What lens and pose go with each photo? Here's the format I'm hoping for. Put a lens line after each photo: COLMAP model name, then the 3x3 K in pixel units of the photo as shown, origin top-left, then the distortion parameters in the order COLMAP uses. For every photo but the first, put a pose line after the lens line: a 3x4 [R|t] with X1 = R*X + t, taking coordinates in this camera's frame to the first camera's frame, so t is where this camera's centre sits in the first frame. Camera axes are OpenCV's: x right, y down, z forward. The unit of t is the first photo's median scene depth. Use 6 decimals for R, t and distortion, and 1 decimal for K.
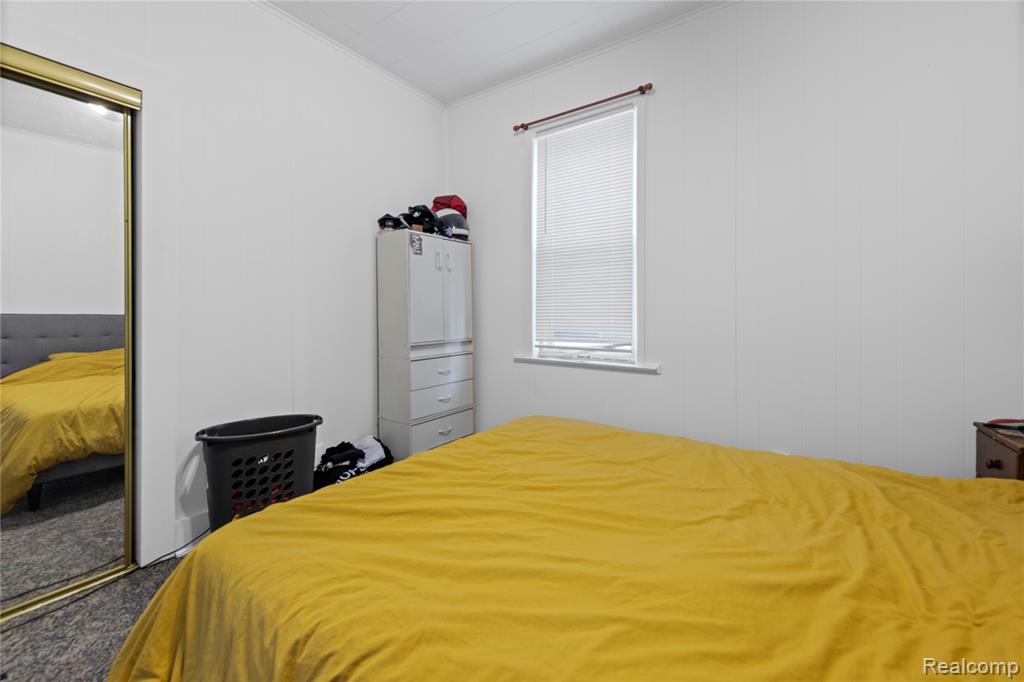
lens RADIAL K [[410.2, 0, 513.1], [0, 410.2, 317.0], [0, 0, 1]] dist [0.014873, -0.000091]
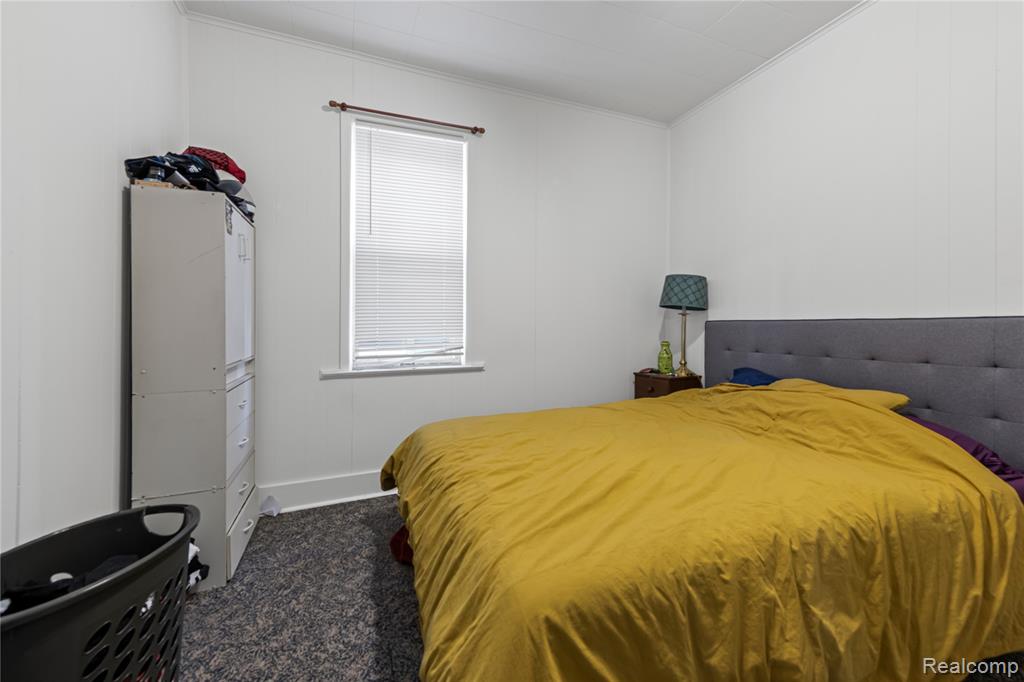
lens RADIAL K [[410.5, 0, 519.1], [0, 410.5, 326.0], [0, 0, 1]] dist [0.003187, -0.000438]
pose [[0.543326, -0.012142, 0.839434, -0.523419], [0.015566, 0.999869, 0.004388, 0.004080], [-0.839377, 0.010682, 0.543444, 0.225969]]
